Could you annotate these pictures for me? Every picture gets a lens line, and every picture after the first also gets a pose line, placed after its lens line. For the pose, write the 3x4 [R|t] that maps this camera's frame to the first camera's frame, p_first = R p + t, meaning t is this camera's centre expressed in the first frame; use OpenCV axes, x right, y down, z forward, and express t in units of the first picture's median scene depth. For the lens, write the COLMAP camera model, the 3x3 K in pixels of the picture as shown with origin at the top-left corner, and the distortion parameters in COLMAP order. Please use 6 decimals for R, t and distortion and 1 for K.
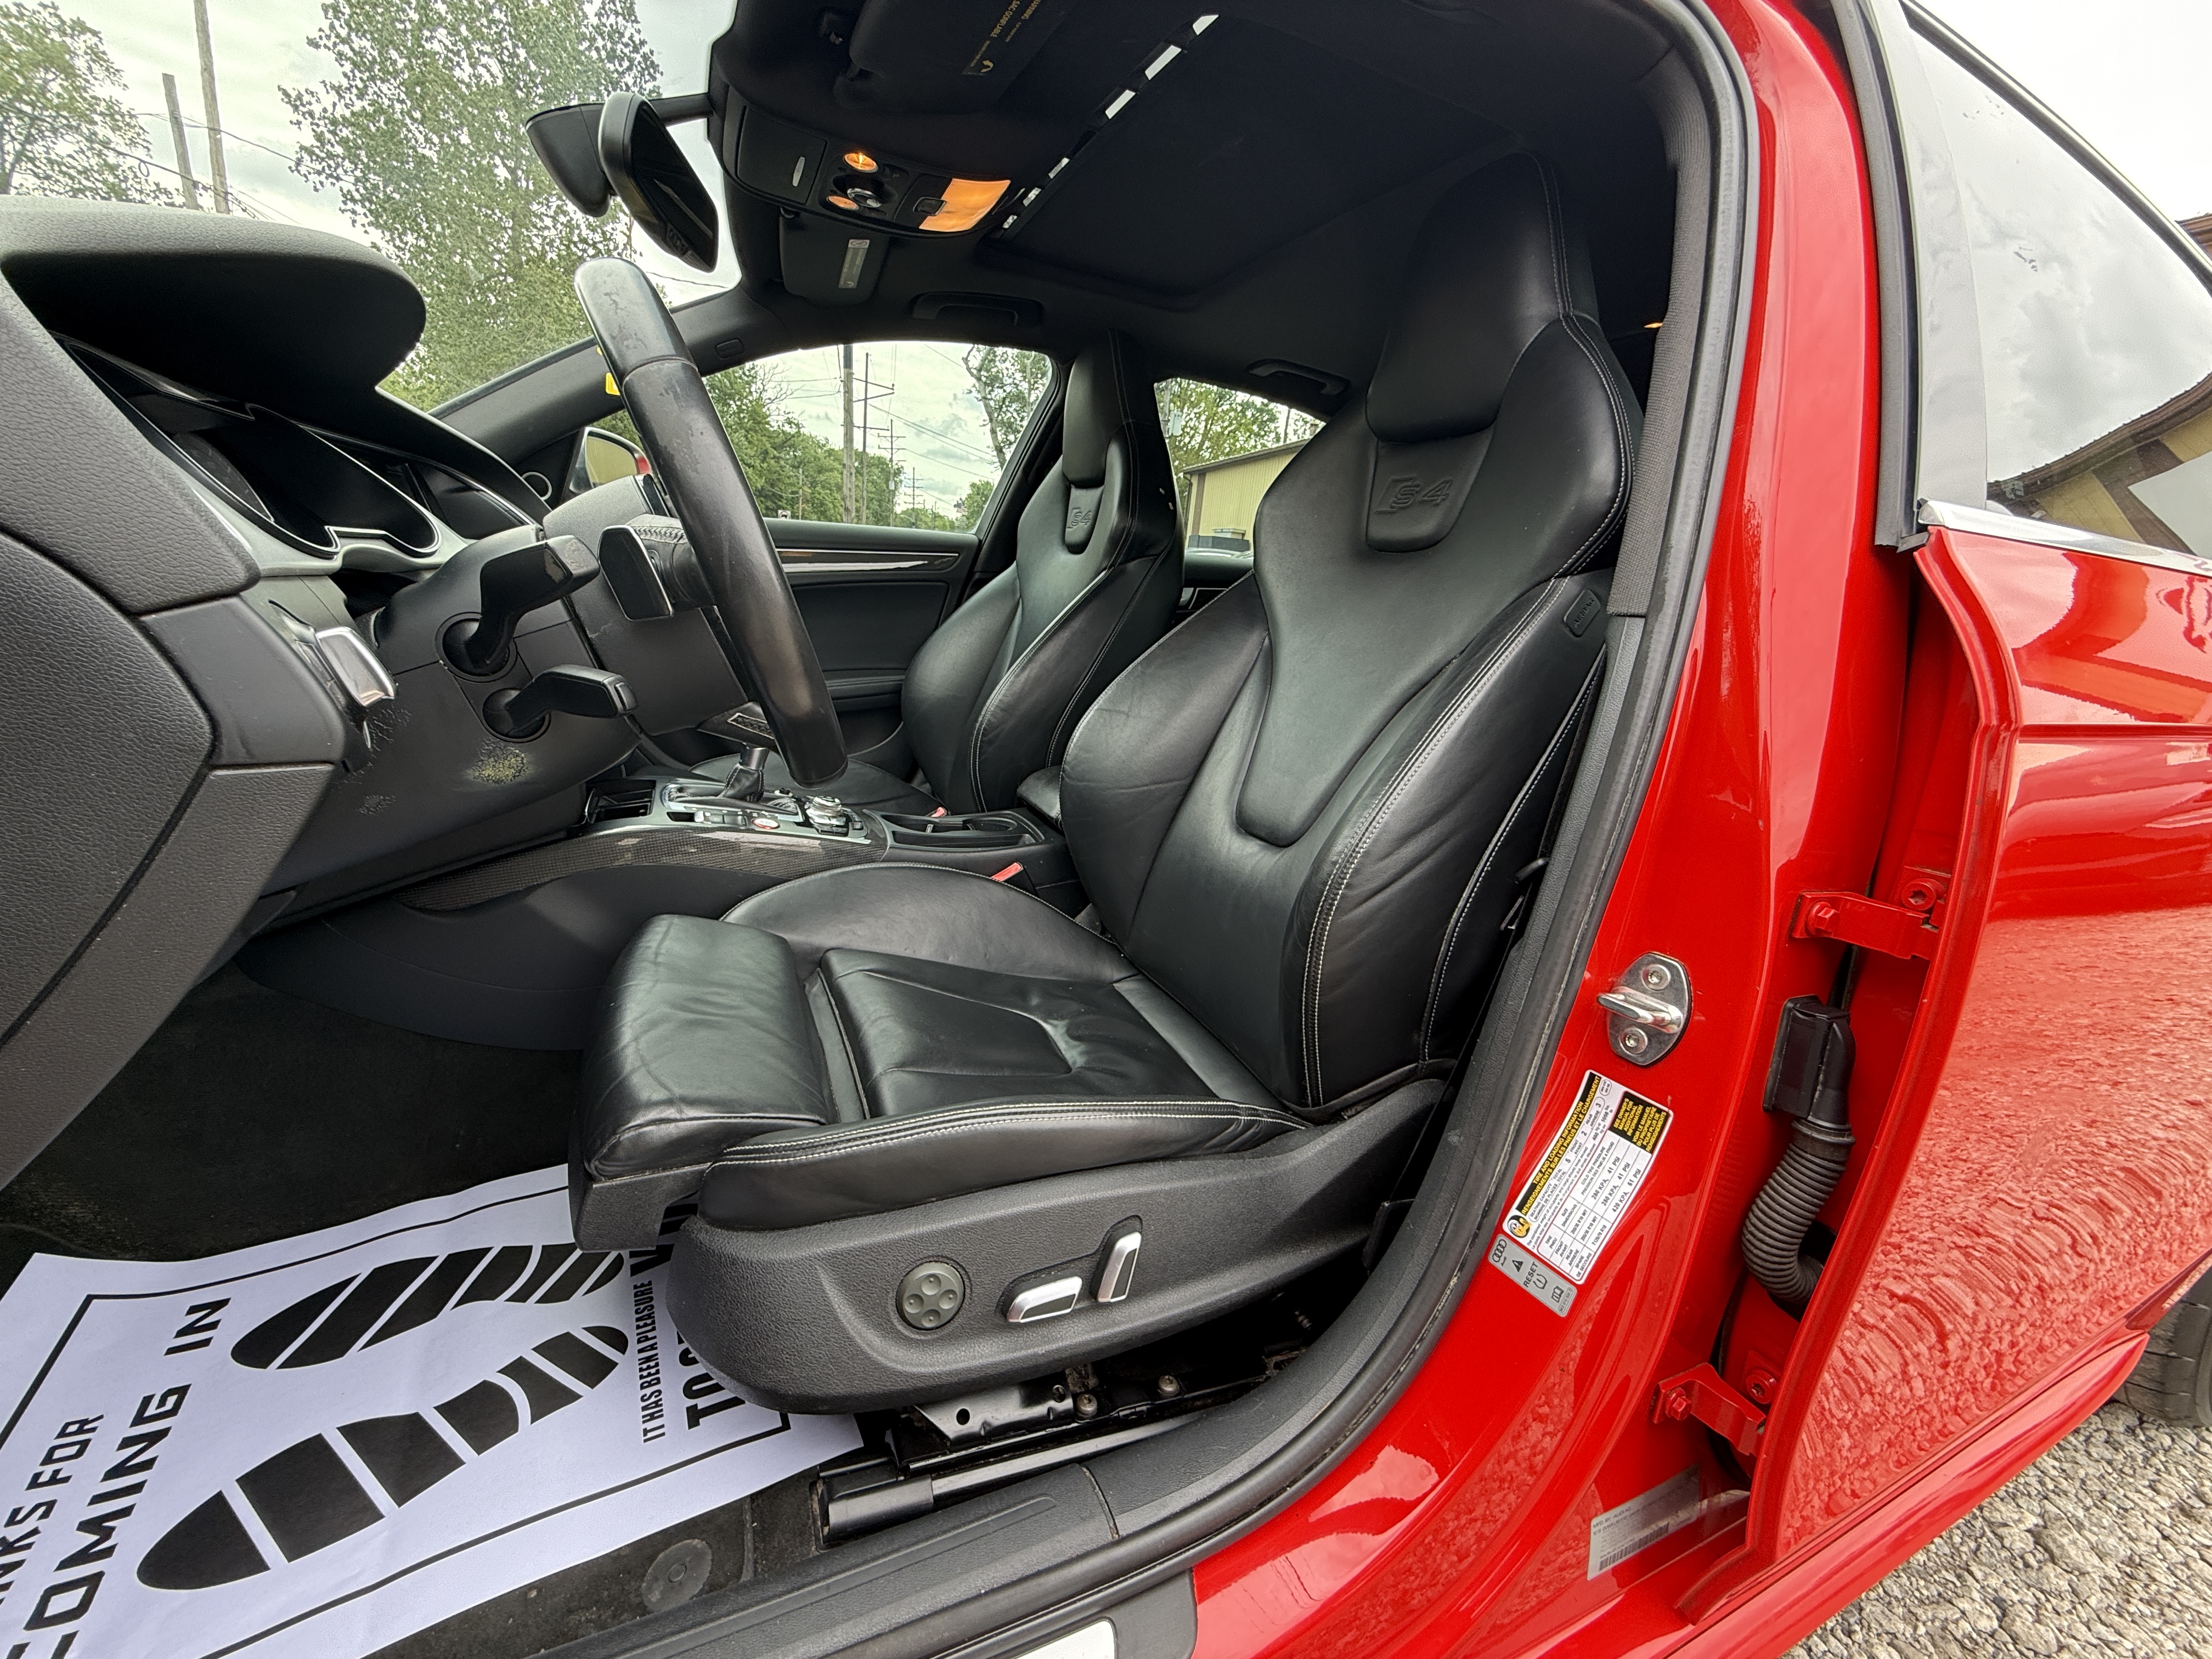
lens RADIAL K [[884.8, 0, 1093.8], [0, 884.8, 834.0], [0, 0, 1]] dist [0.001680, -0.000416]
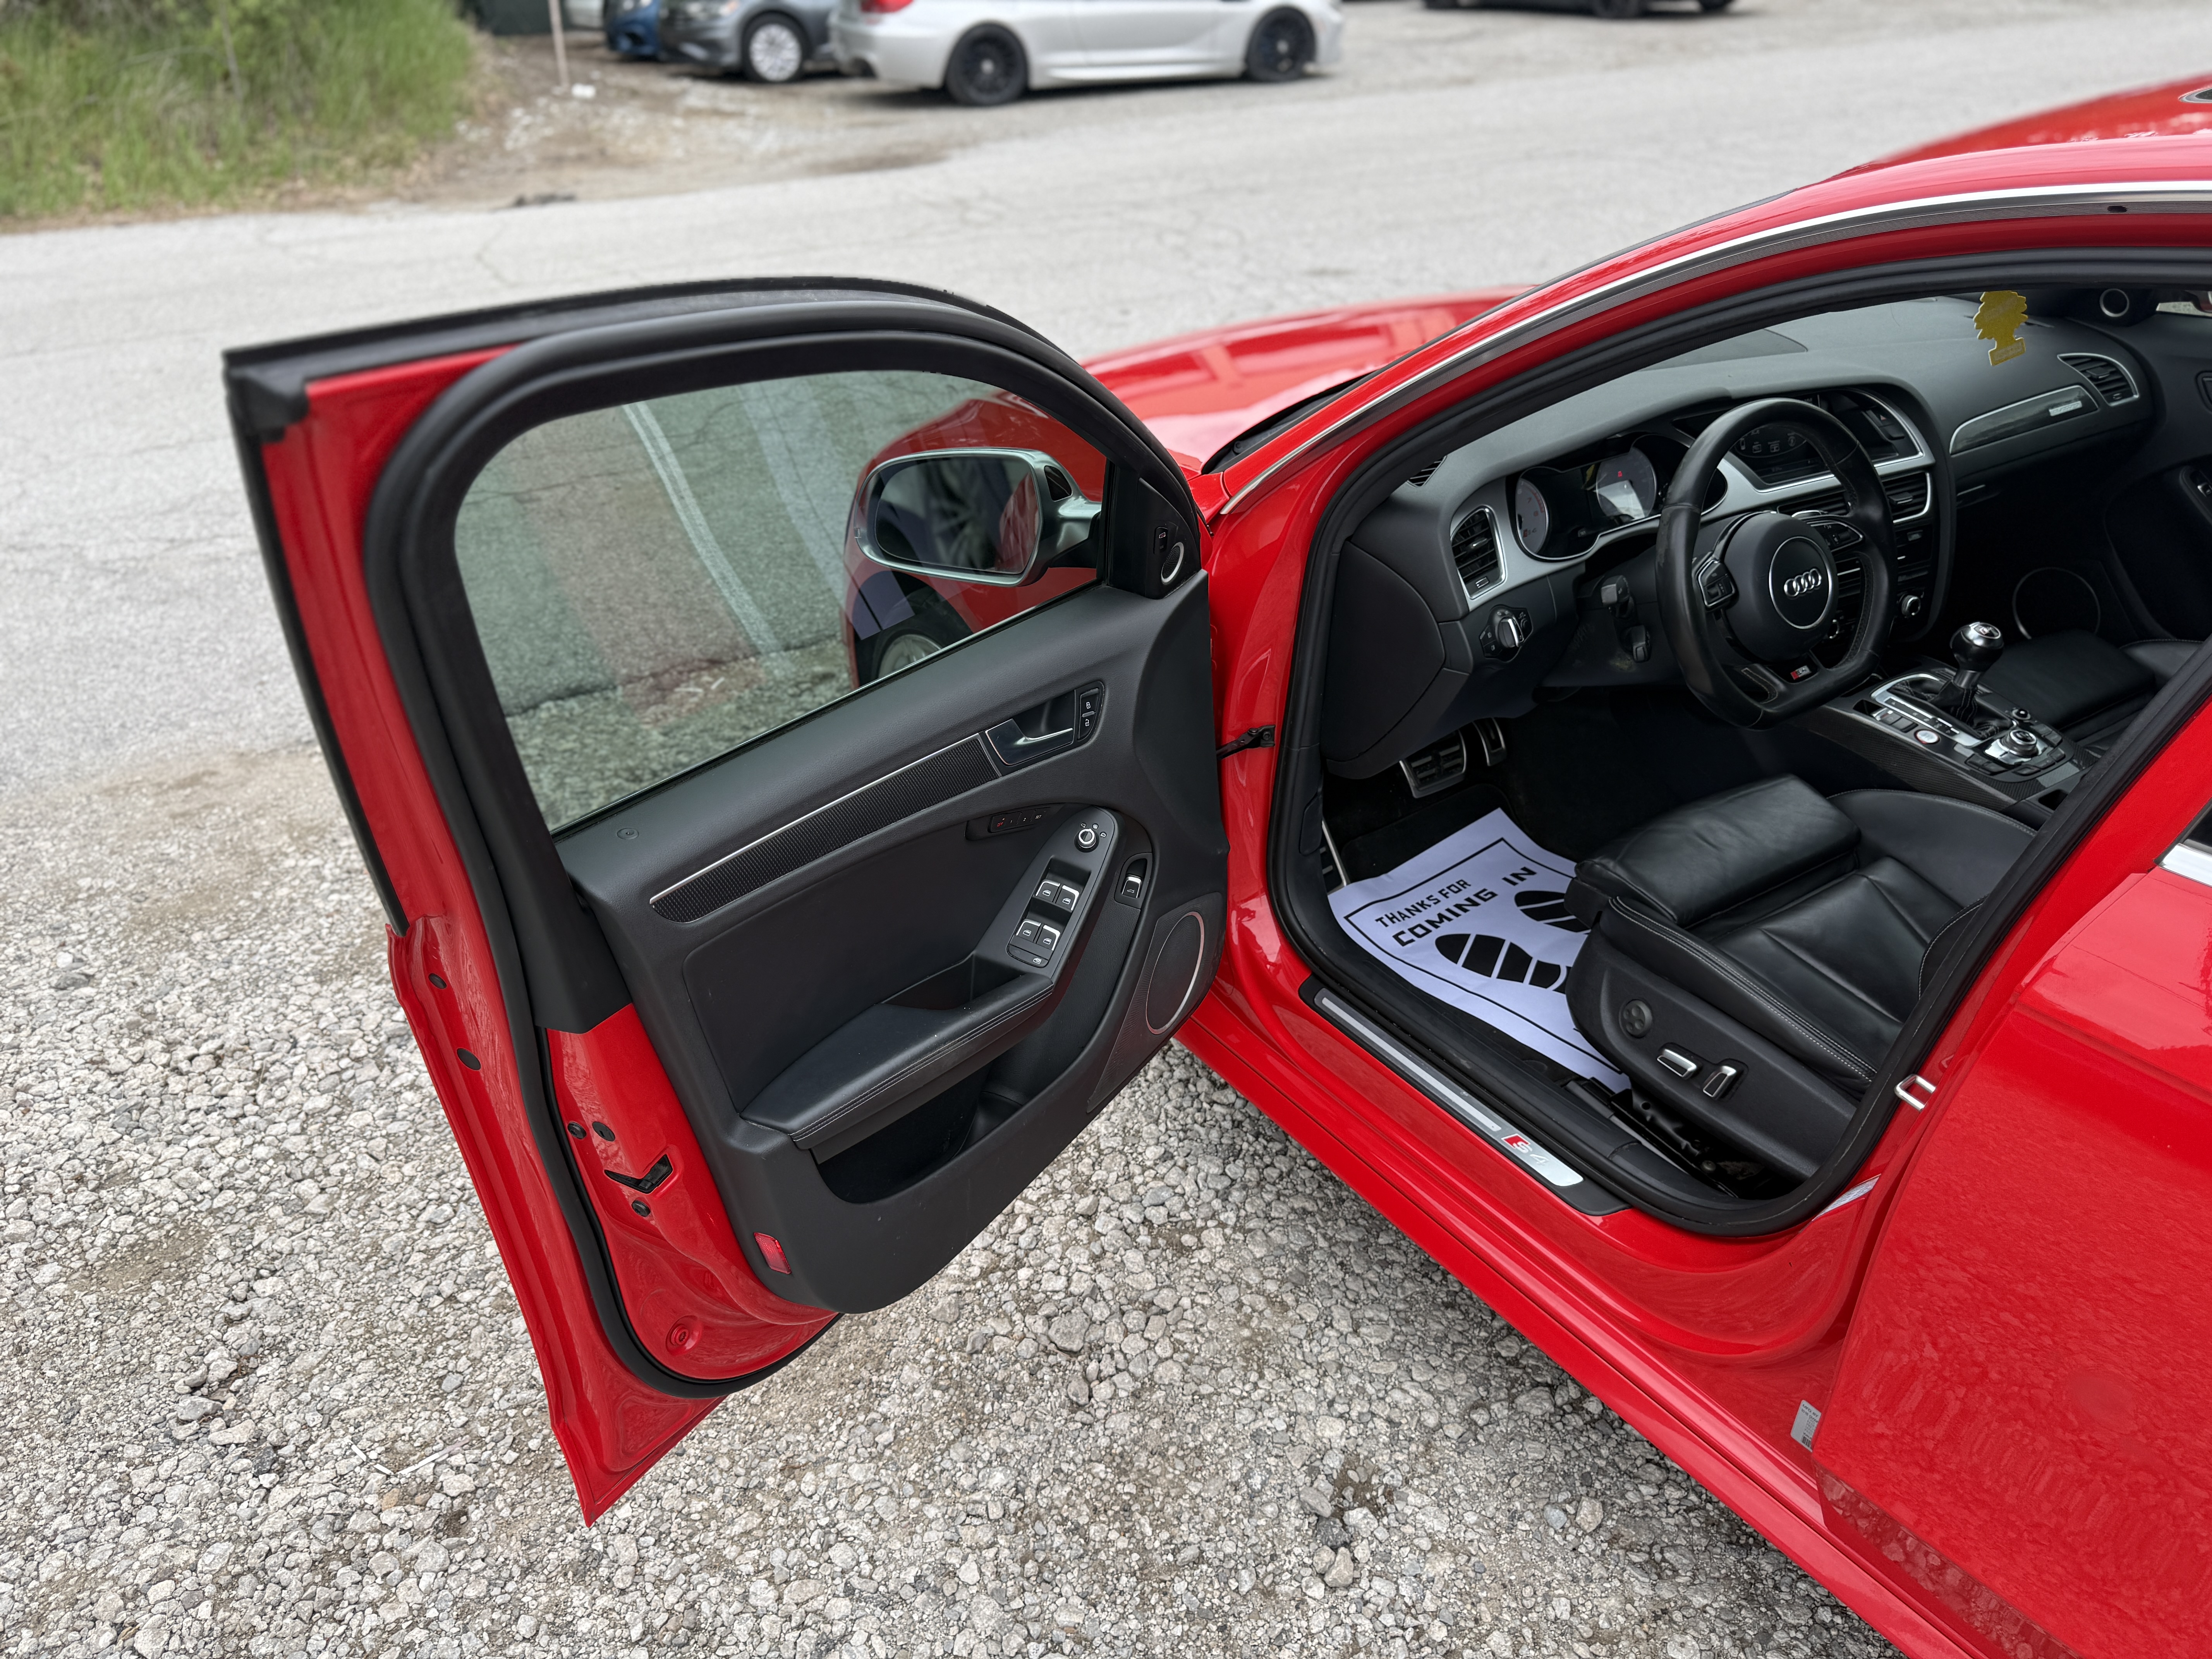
lens RADIAL K [[1579.1, 0, 1079.6], [0, 1579.1, 828.6], [0, 0, 1]] dist [0.033090, -0.048520]
pose [[0.137976, 0.409903, -0.901633, 2.095588], [-0.191803, 0.904165, 0.381703, -0.726330], [0.971686, 0.120270, 0.203374, -0.691586]]
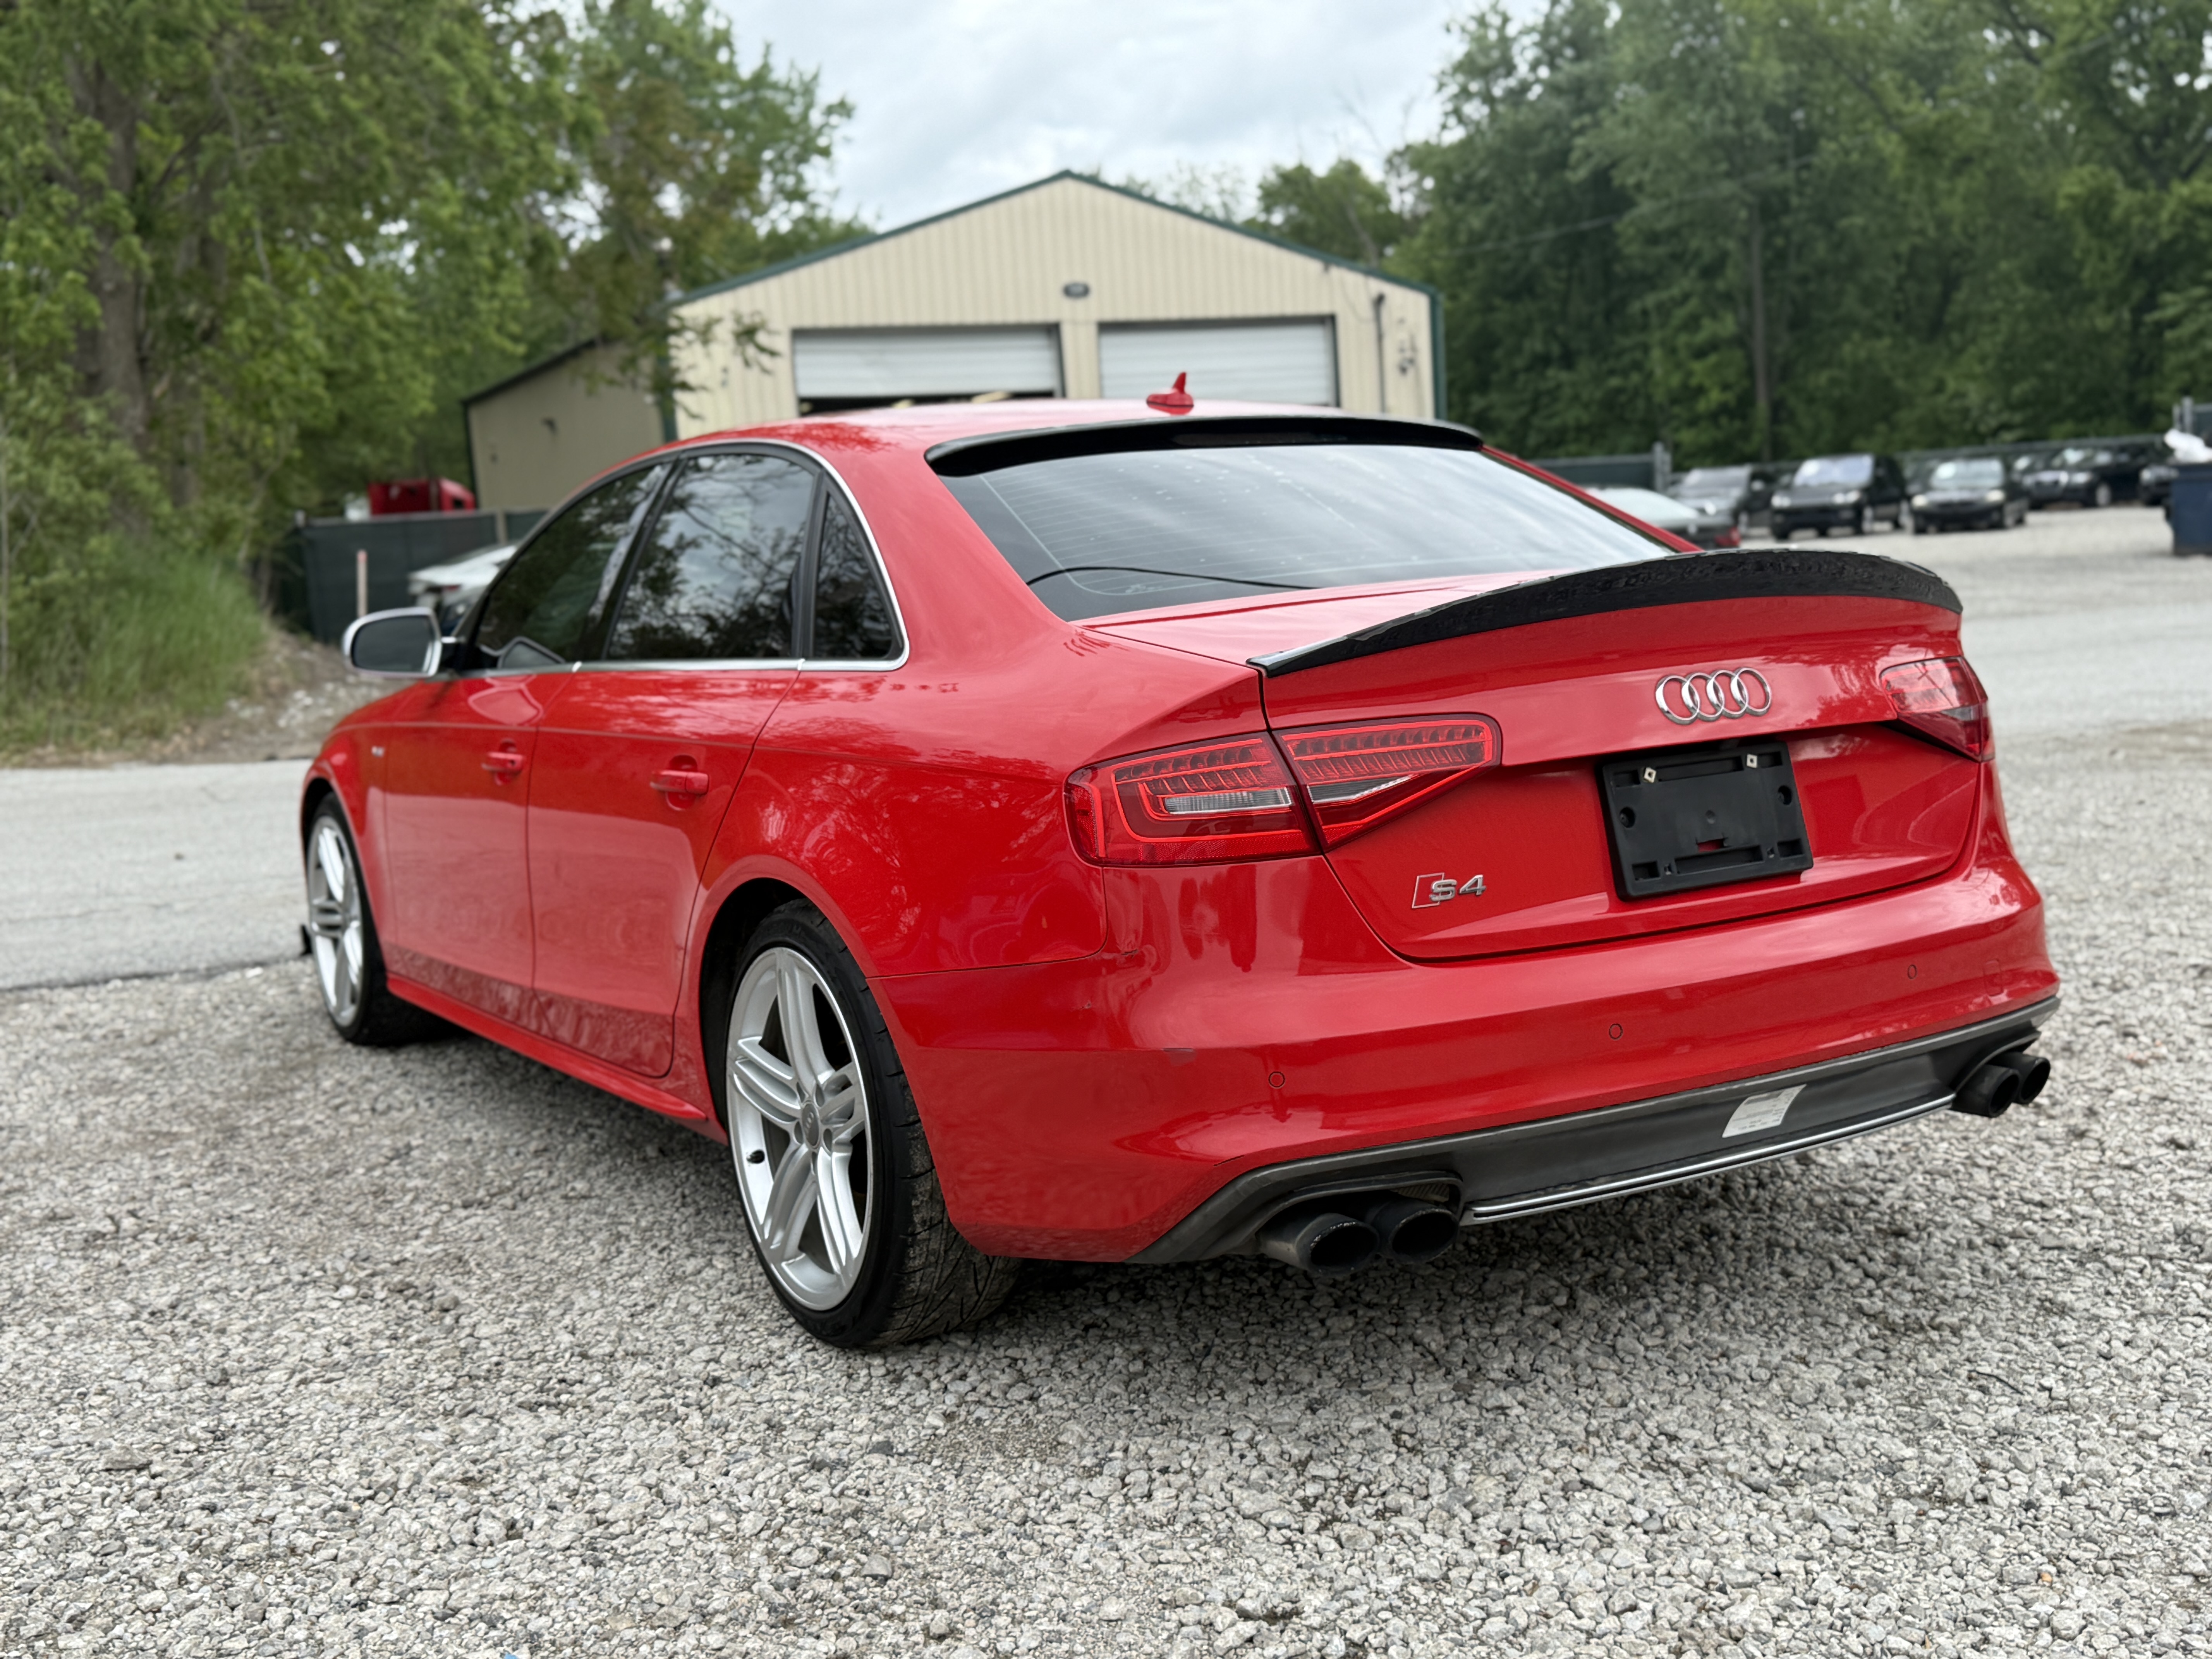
lens RADIAL K [[2272.5, 0, 1100.1], [0, 2272.5, 823.6], [0, 0, 1]] dist [0.028285, 0.000000]
pose [[0.127592, 0.022691, -0.991567, 6.980689], [-0.194950, 0.980810, -0.002641, -0.230077], [0.972479, 0.193643, 0.129567, 1.234195]]
